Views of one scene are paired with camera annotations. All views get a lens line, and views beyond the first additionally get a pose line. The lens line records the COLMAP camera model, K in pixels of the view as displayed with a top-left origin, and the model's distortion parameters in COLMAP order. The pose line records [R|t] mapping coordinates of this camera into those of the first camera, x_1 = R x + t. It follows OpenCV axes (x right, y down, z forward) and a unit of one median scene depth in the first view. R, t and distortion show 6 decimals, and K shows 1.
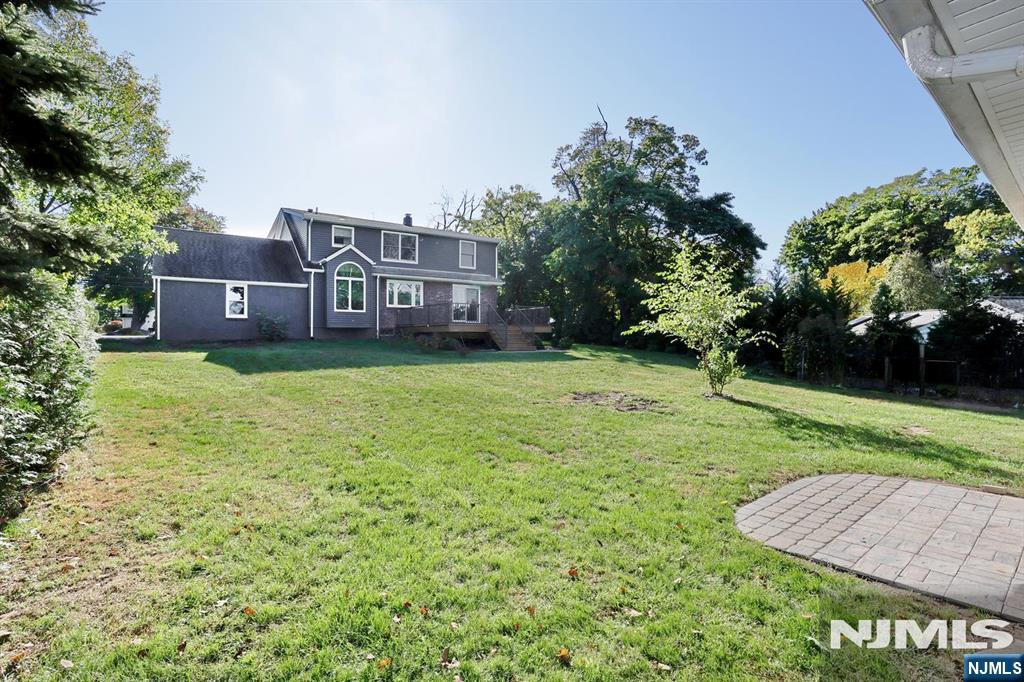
lens RADIAL K [[509.3, 0, 511.4], [0, 509.3, 336.3], [0, 0, 1]] dist [-0.025556, -0.000330]
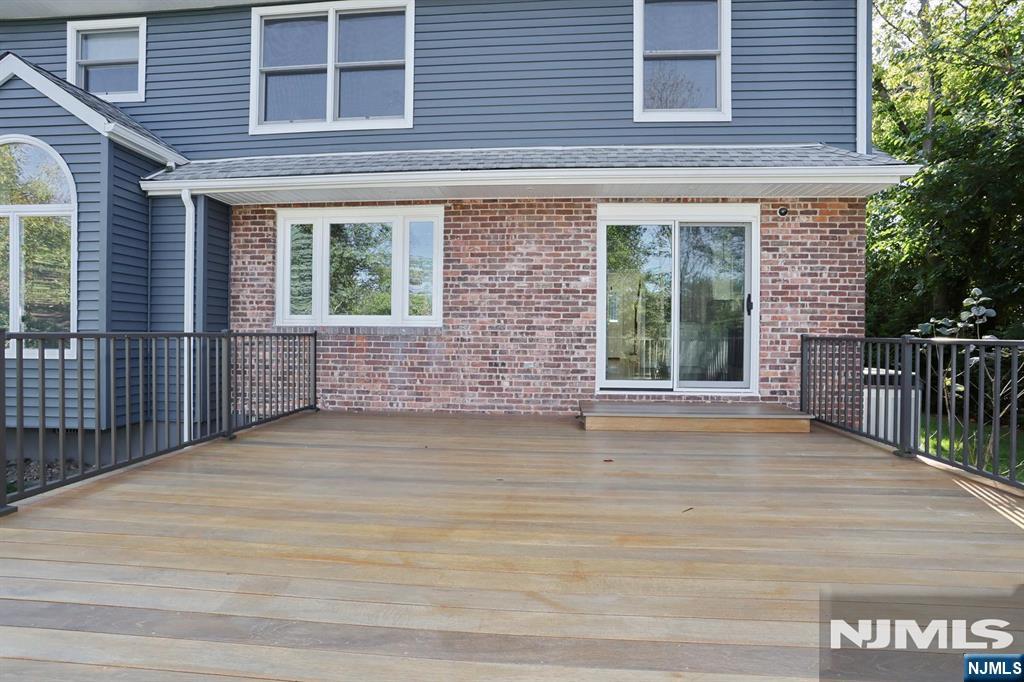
lens RADIAL K [[555.3, 0, 512.9], [0, 555.3, 343.5], [0, 0, 1]] dist [-0.005572, -0.000234]
pose [[0.747962, 0.006889, -0.663706, 0.011775], [-0.008198, 0.999966, 0.001140, -0.049457], [0.663691, 0.004588, 0.747993, 0.866721]]
